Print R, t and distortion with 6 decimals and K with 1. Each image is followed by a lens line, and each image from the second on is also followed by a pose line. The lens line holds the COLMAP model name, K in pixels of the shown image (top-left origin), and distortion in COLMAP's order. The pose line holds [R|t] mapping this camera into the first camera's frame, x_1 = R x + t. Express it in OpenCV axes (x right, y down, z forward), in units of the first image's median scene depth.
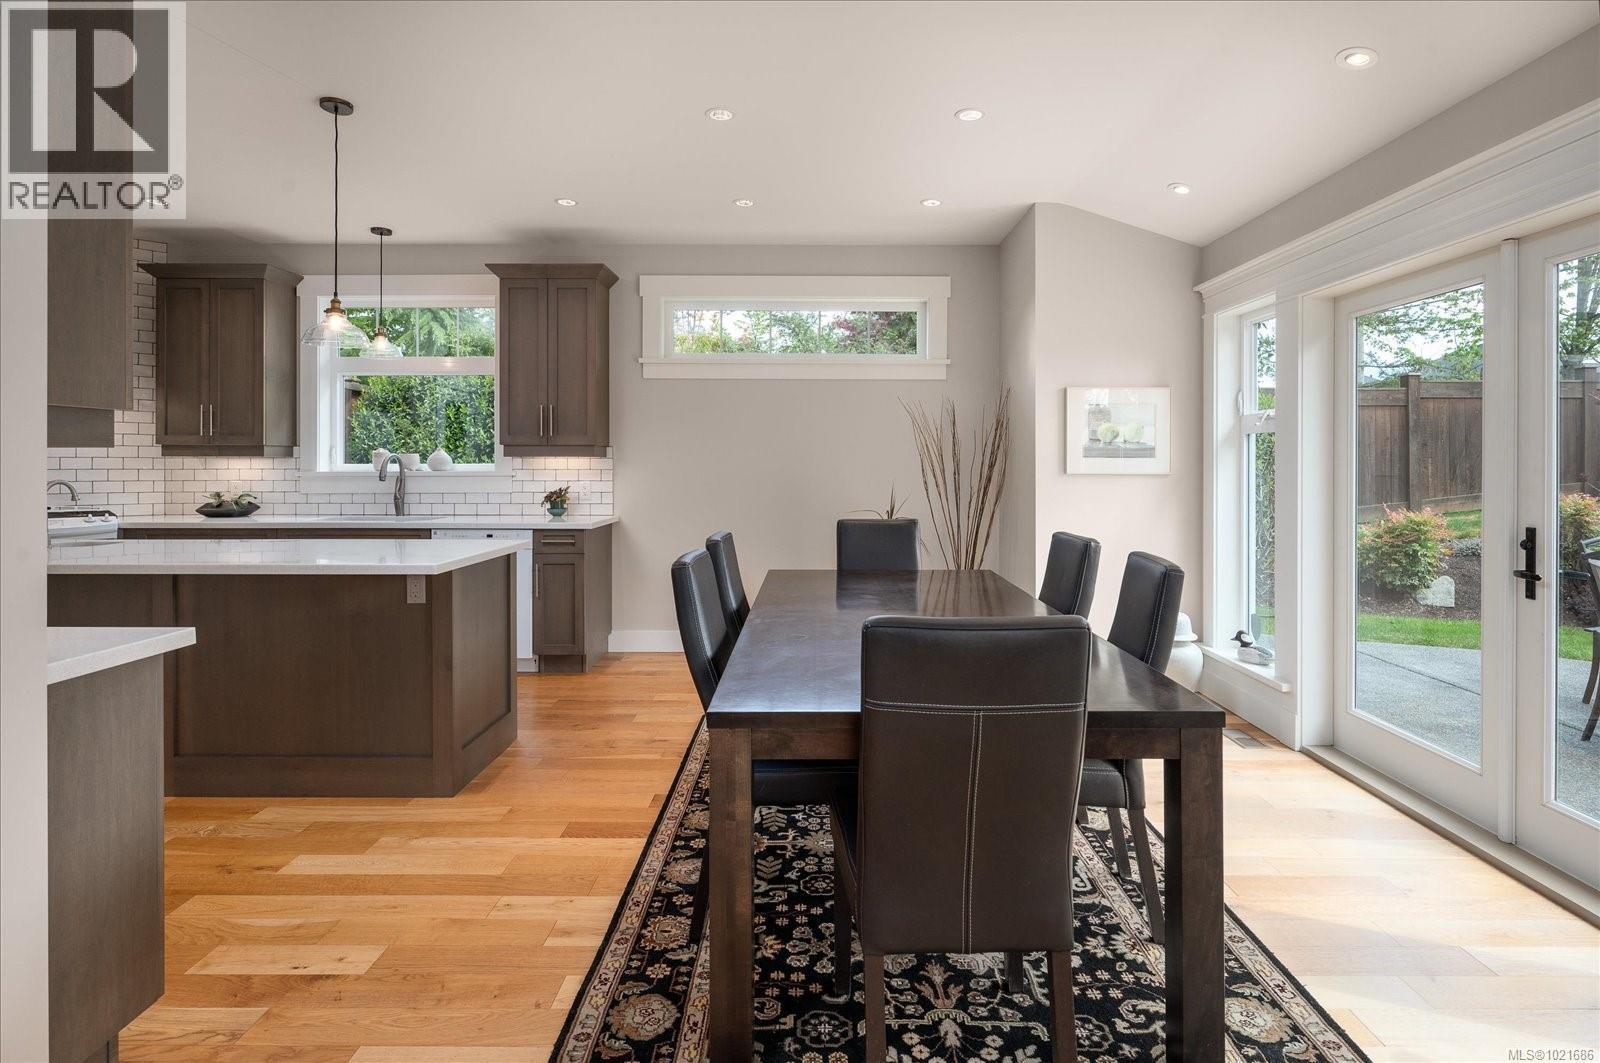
lens RADIAL K [[804.7, 0, 819.1], [0, 804.7, 464.2], [0, 0, 1]] dist [-0.001837, -0.000387]
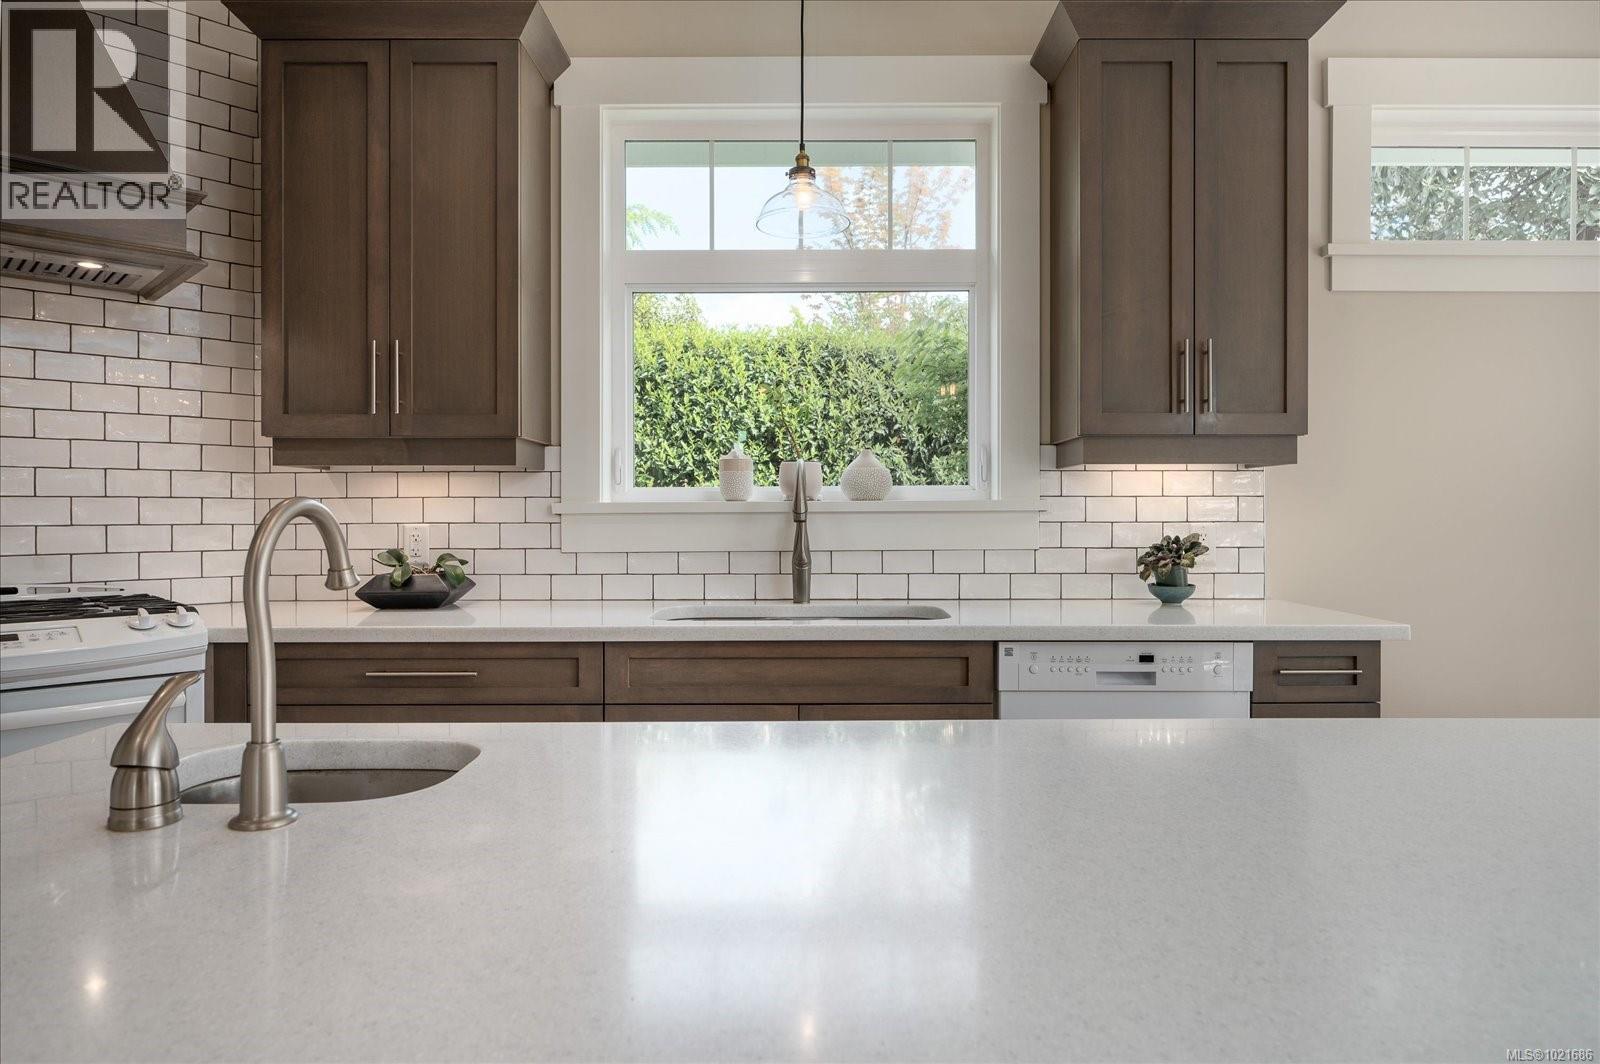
lens RADIAL K [[971.5, 0, 815.9], [0, 971.5, 515.3], [0, 0, 1]] dist [-0.002461, 0.000130]
pose [[0.999987, -0.002750, 0.004203, -0.522296], [0.002735, 0.999990, 0.003562, 0.015019], [-0.004213, -0.003551, 0.999985, 0.477777]]
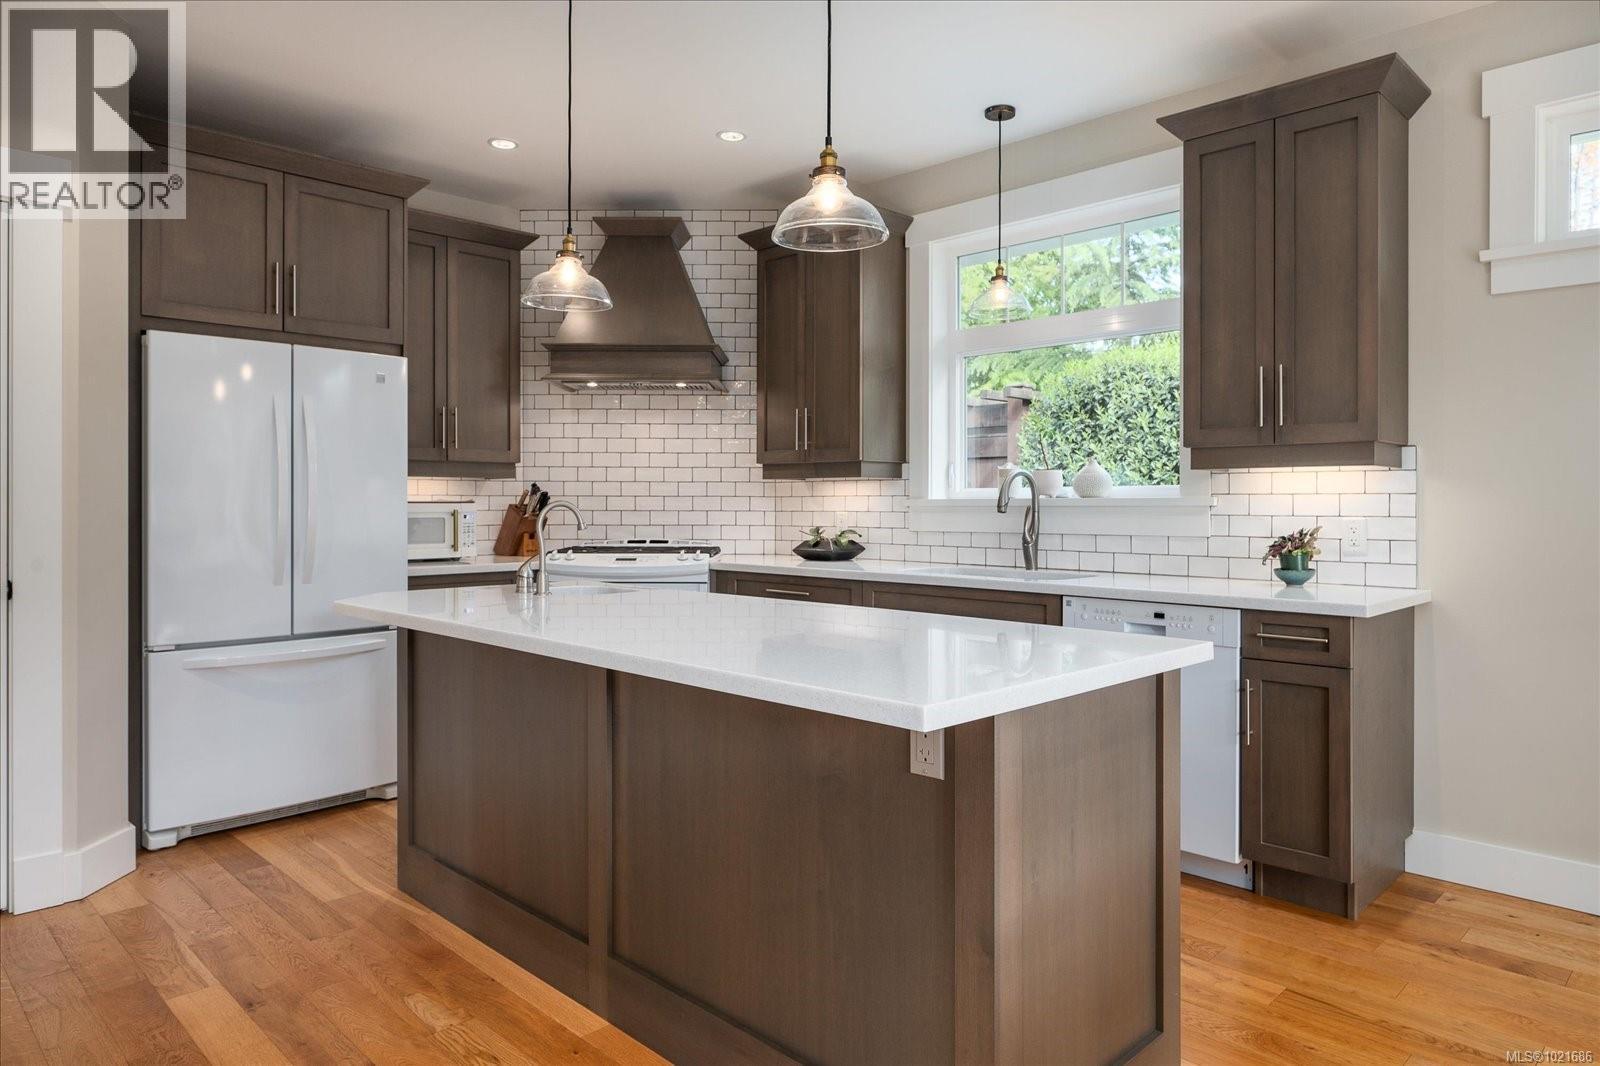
lens RADIAL K [[1012.1, 0, 819.6], [0, 1012.1, 503.2], [0, 0, 1]] dist [-0.004307, 0.000308]
pose [[0.715652, 0.000453, -0.698457, -0.092788], [-0.002427, 0.999995, -0.001838, 0.014688], [0.698453, 0.003011, 0.715649, 0.329543]]
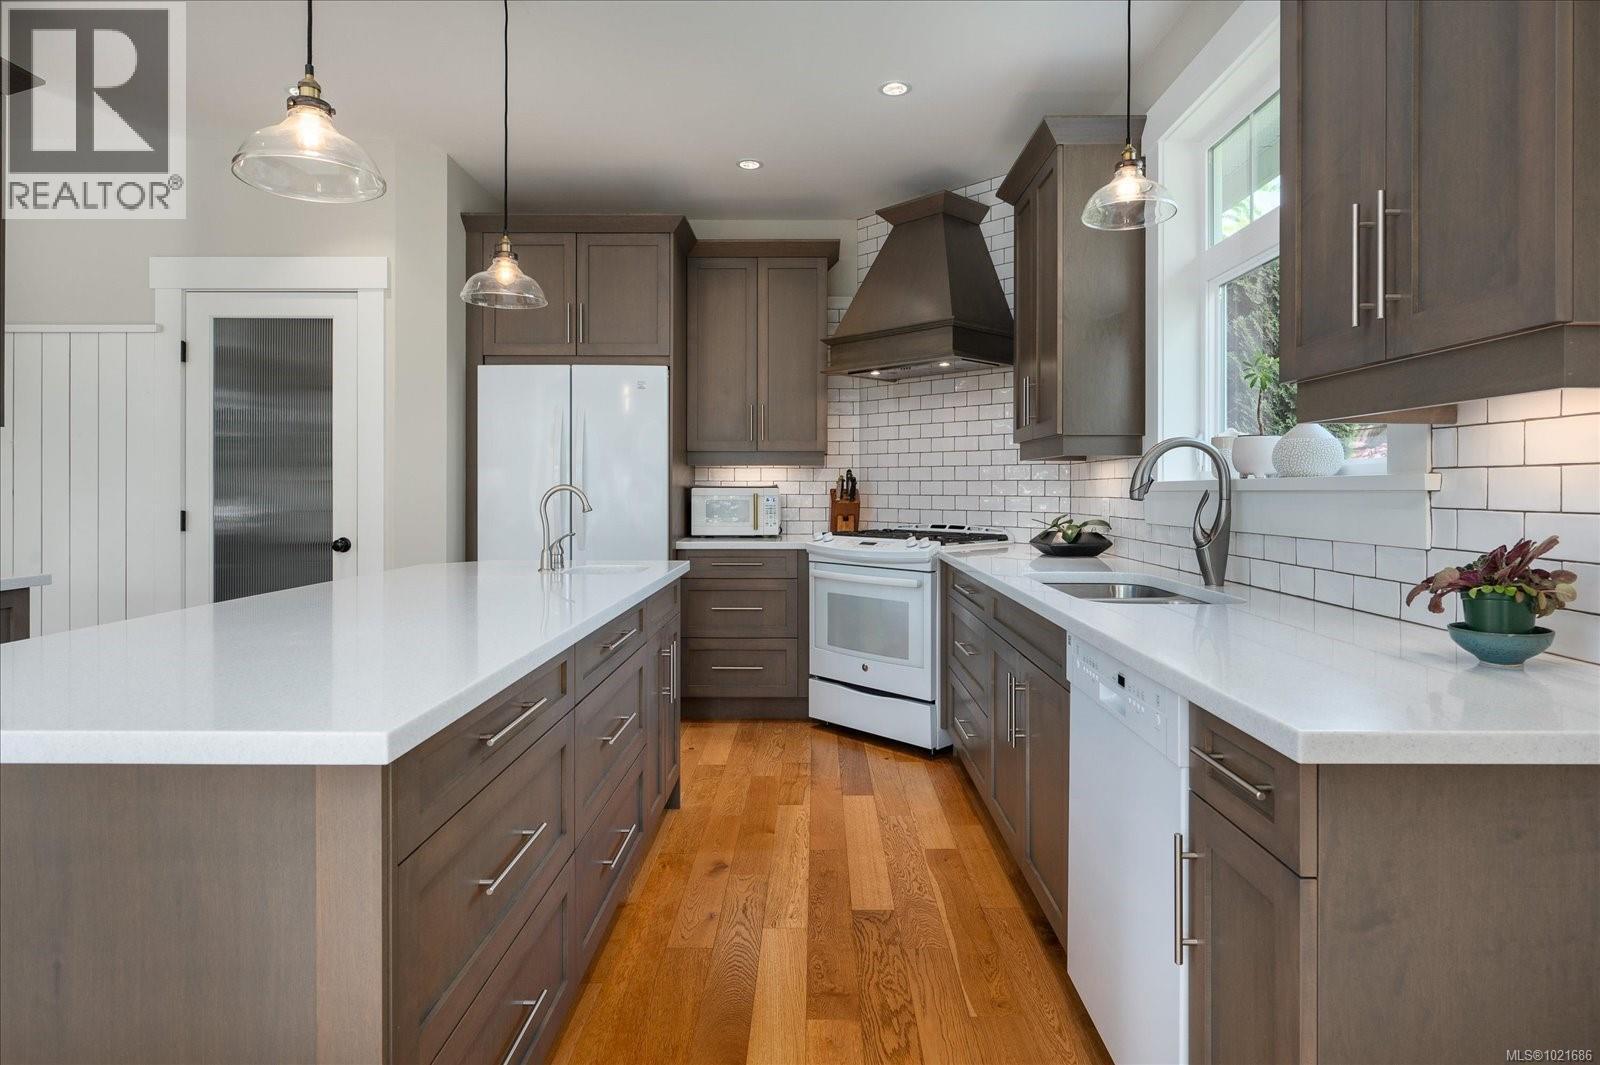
lens RADIAL K [[861.2, 0, 815.1], [0, 861.2, 492.5], [0, 0, 1]] dist [0.002190, -0.000487]
pose [[-0.005113, 0.003427, -0.999981, -0.072310], [-0.003098, 0.999989, 0.003443, 0.015275], [0.999982, 0.003115, -0.005102, 0.808108]]
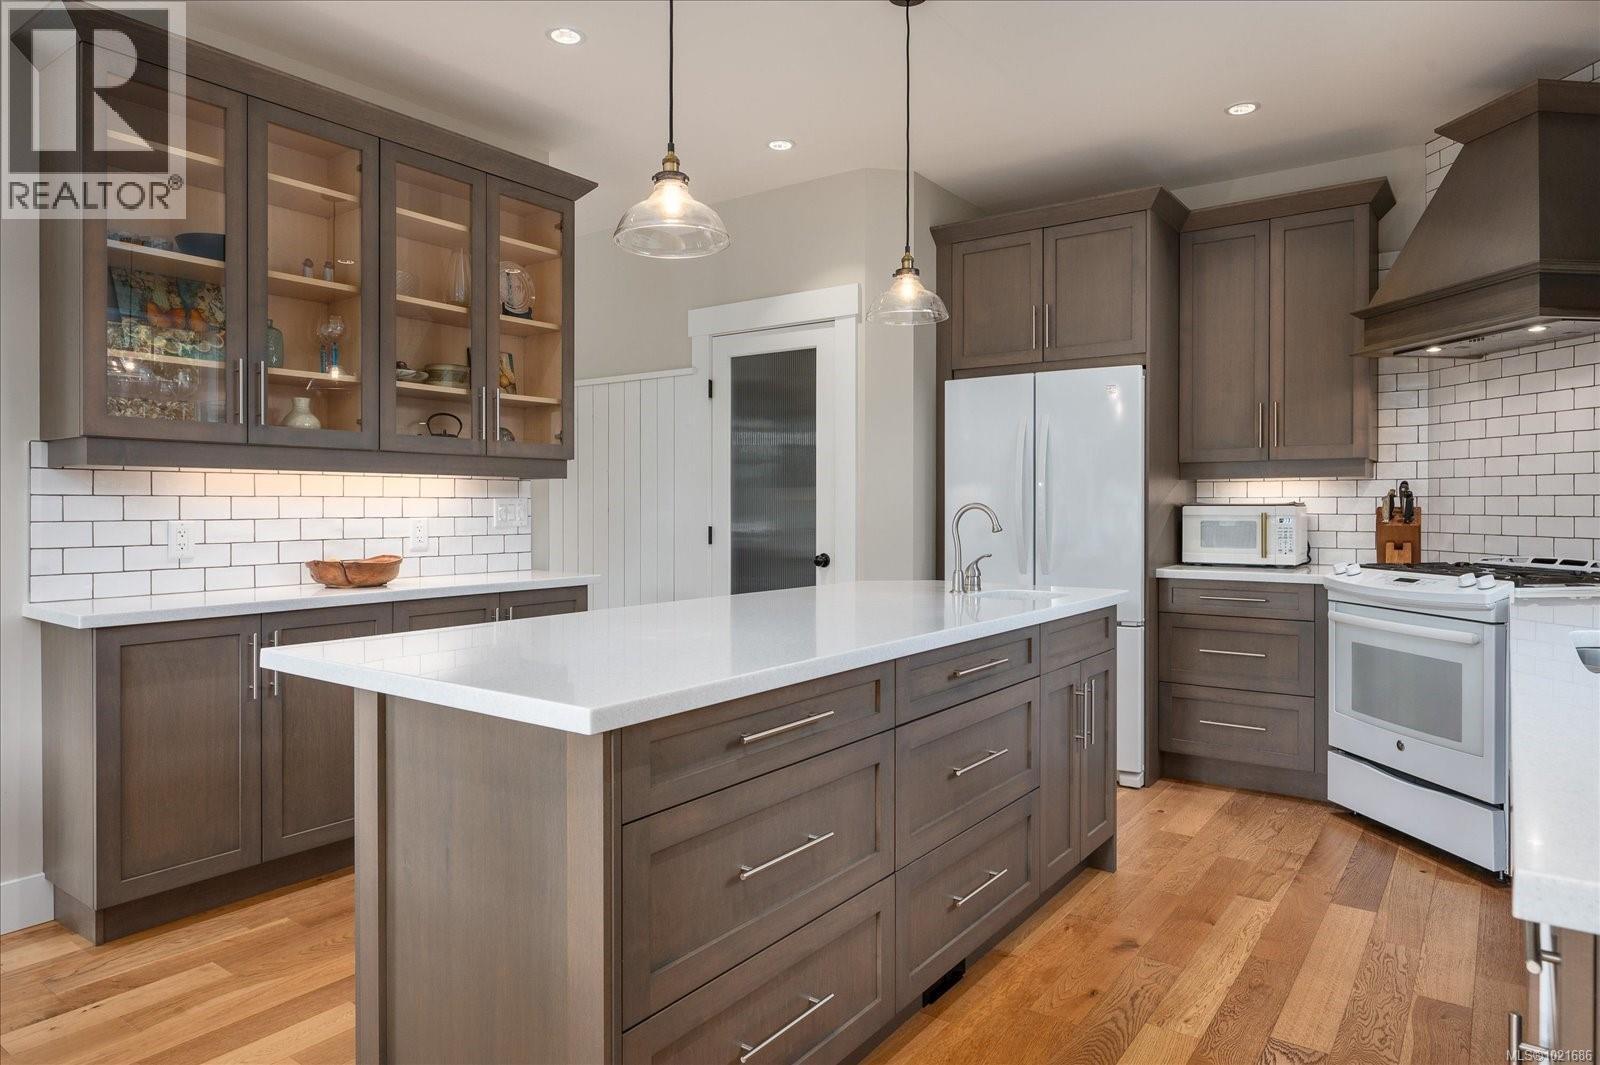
lens RADIAL K [[971.5, 0, 815.9], [0, 971.5, 515.8], [0, 0, 1]] dist [-0.002461, 0.000130]
pose [[-0.584955, 0.006708, -0.811038, -0.086635], [-0.002165, 0.999949, 0.009832, 0.014897], [0.811063, 0.007507, -0.584911, 0.910488]]
